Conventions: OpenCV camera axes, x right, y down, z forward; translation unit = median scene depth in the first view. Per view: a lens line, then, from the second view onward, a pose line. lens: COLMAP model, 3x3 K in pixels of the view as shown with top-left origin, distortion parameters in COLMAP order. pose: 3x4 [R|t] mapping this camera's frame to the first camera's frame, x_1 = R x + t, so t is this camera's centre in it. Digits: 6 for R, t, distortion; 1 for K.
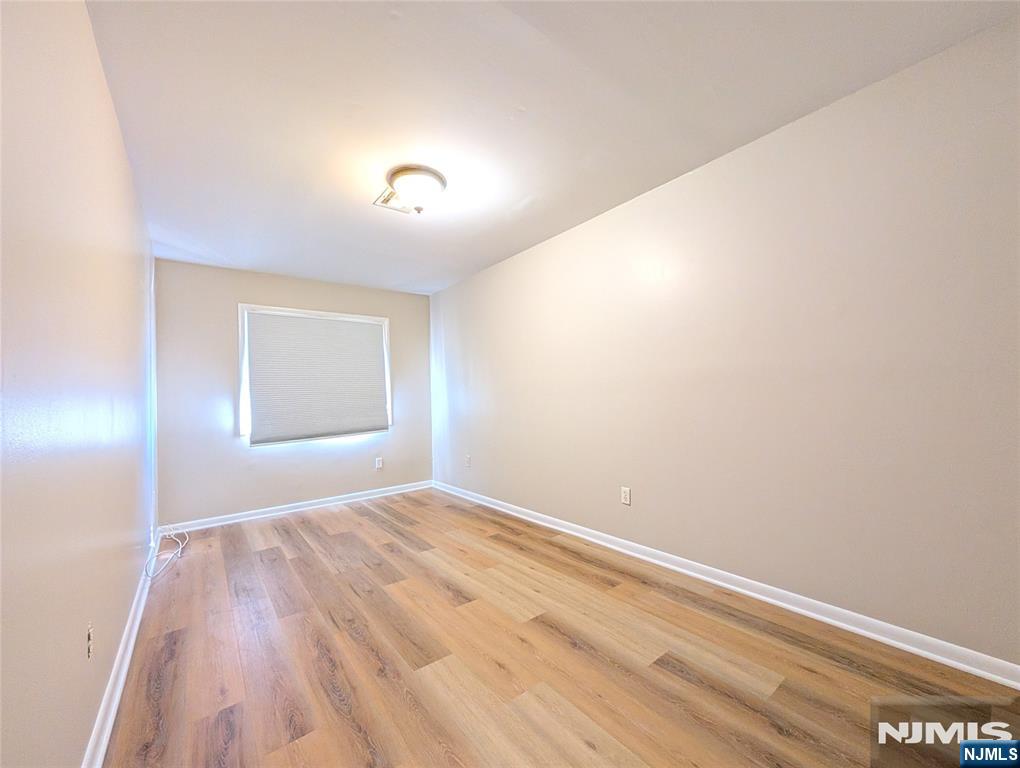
lens RADIAL K [[386.1, 0, 510.7], [0, 386.1, 387.9], [0, 0, 1]] dist [0.000071, 0.000149]
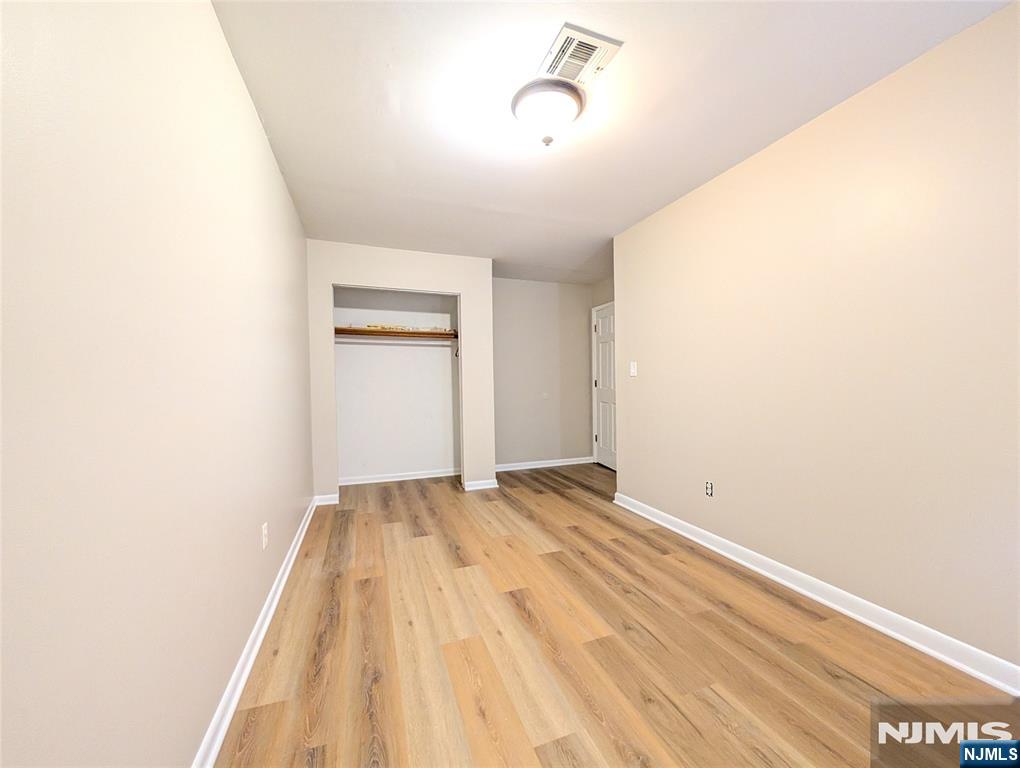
lens RADIAL K [[386.1, 0, 510.7], [0, 386.1, 387.9], [0, 0, 1]] dist [0.000071, 0.000149]
pose [[-0.947988, 0.035403, 0.316331, -0.430971], [0.034273, 0.999371, -0.009137, 0.049983], [-0.316456, 0.002179, -0.948605, 1.925666]]
